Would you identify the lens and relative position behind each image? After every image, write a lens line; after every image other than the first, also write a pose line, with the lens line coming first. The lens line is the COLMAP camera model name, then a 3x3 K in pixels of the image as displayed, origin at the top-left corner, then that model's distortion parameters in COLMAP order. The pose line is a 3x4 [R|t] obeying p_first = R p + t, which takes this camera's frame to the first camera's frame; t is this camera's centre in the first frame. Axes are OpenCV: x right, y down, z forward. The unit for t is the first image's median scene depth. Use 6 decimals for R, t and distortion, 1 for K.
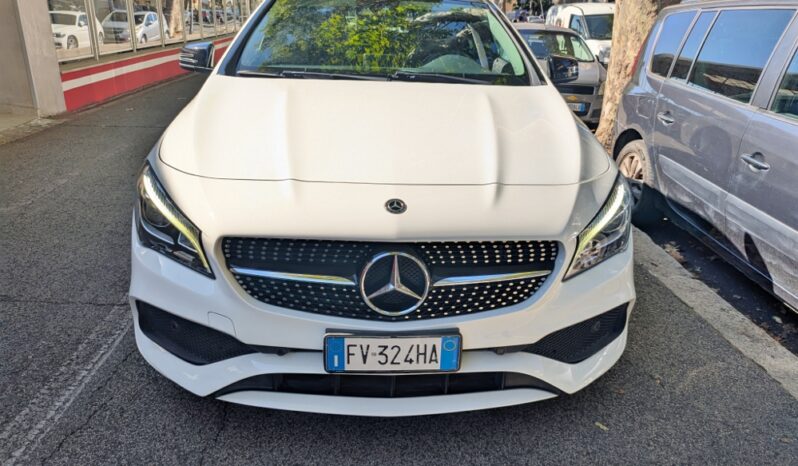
lens RADIAL K [[585.8, 0, 405.9], [0, 585.8, 233.0], [0, 0, 1]] dist [-0.004975, -0.020705]
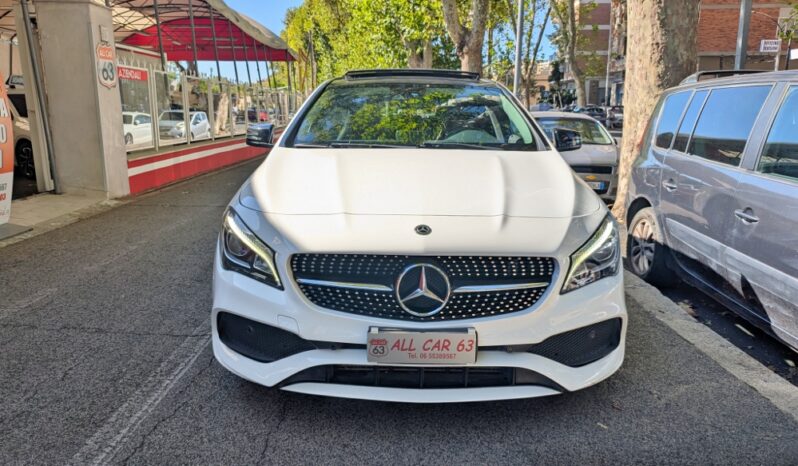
lens RADIAL K [[585.8, 0, 399.1], [0, 585.8, 235.8], [0, 0, 1]] dist [-0.004975, -0.020705]
pose [[0.997952, -0.010694, -0.063070, 0.007274], [0.001326, 0.989174, -0.146743, 0.108659], [0.063956, 0.146358, 0.987162, -0.195472]]
